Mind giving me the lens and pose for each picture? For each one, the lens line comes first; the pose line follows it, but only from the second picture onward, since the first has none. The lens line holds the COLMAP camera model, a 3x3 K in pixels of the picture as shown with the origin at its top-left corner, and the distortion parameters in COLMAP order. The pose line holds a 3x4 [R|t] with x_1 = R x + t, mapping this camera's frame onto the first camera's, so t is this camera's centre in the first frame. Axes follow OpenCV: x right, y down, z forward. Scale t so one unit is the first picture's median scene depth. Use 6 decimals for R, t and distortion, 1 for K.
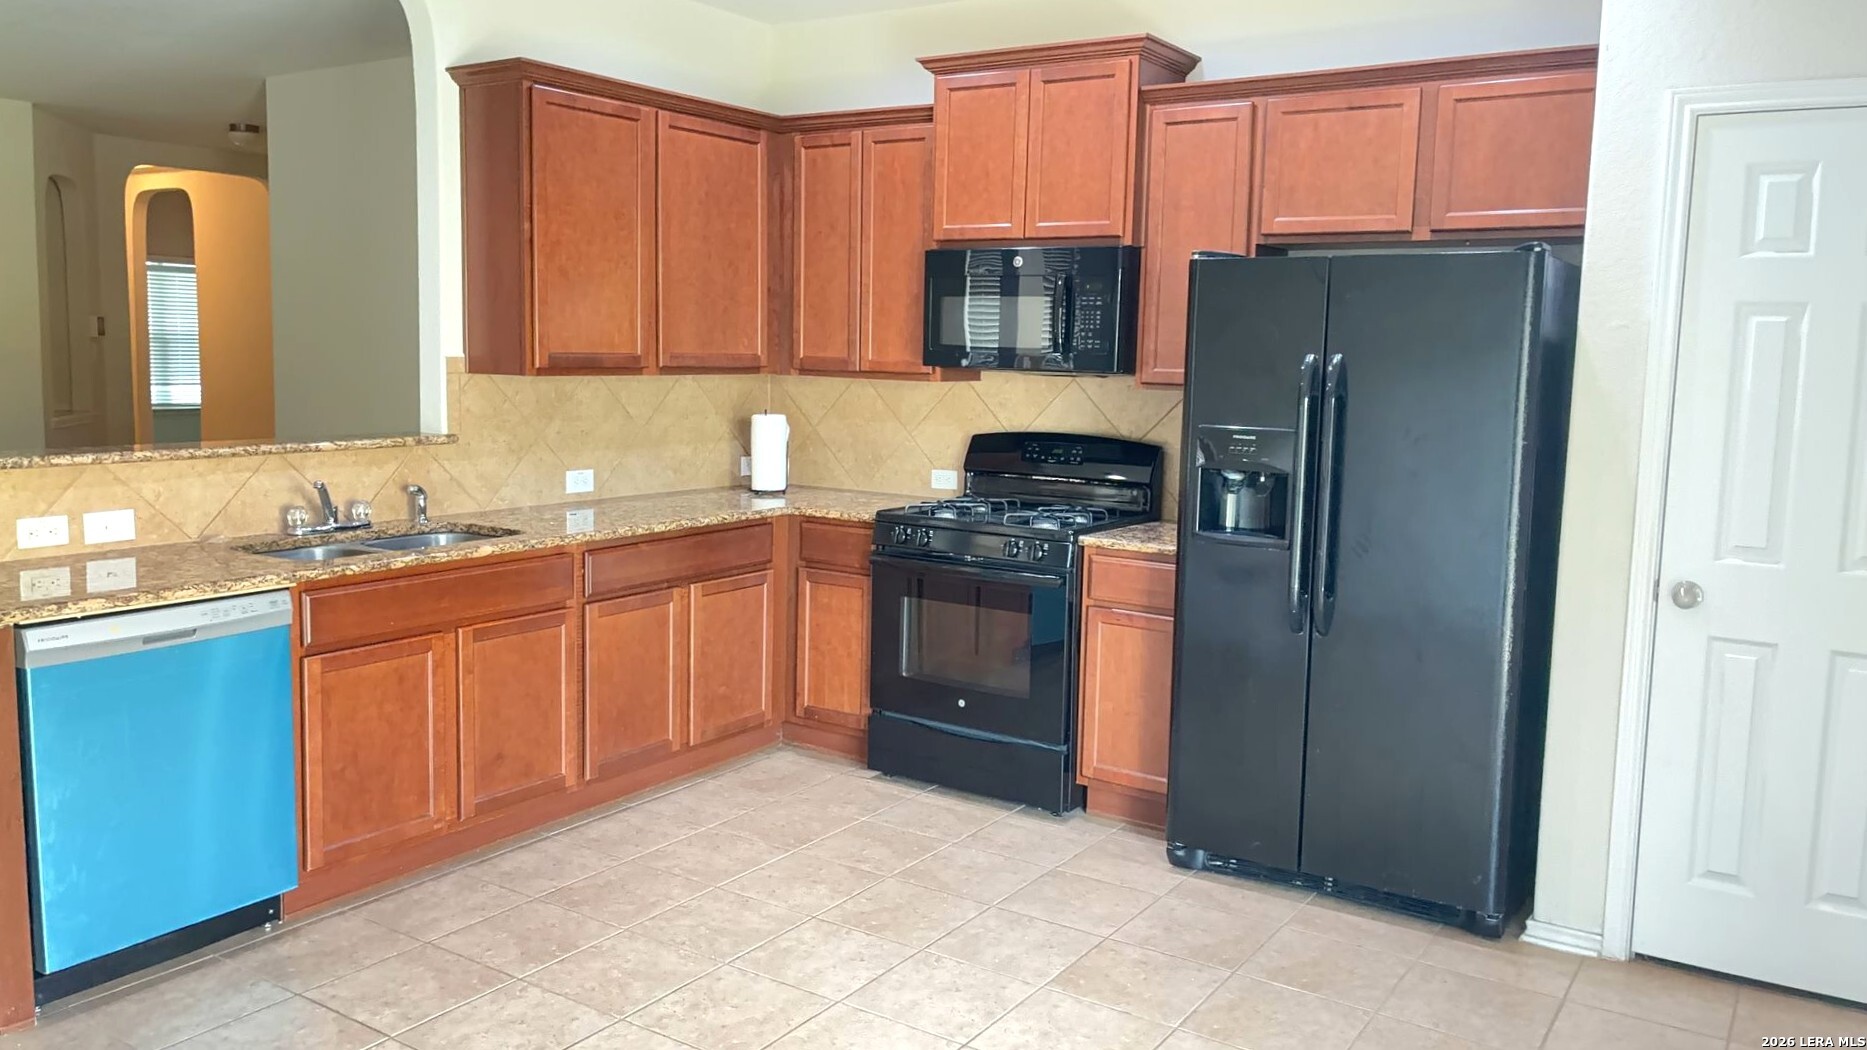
lens RADIAL K [[1422.4, 0, 933.5], [0, 1422.4, 525.0], [0, 0, 1]] dist [0.010806, -0.005337]
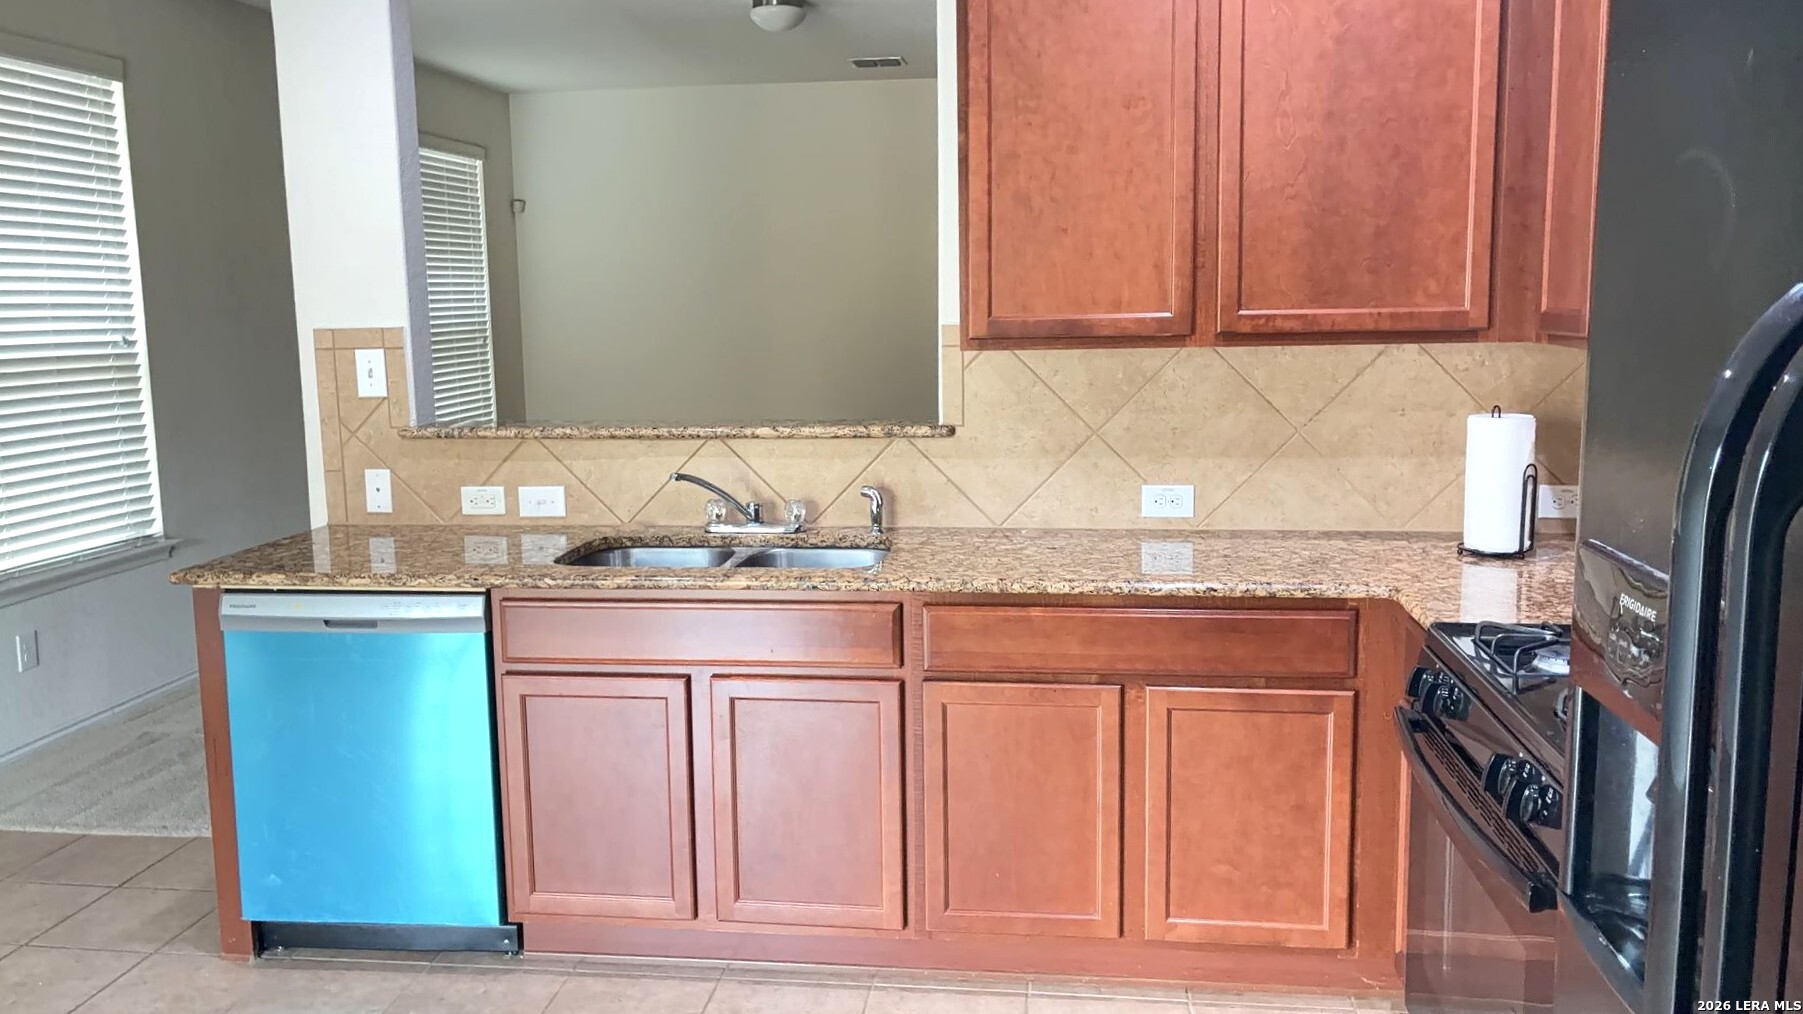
lens RADIAL K [[1373.7, 0, 901.5], [0, 1373.7, 507.0], [0, 0, 1]] dist [0.010806, -0.005337]
pose [[0.439874, 0.106725, -0.891696, 0.317341], [-0.088917, 0.993210, 0.075012, -0.072867], [0.893647, 0.046291, 0.446377, 0.646873]]
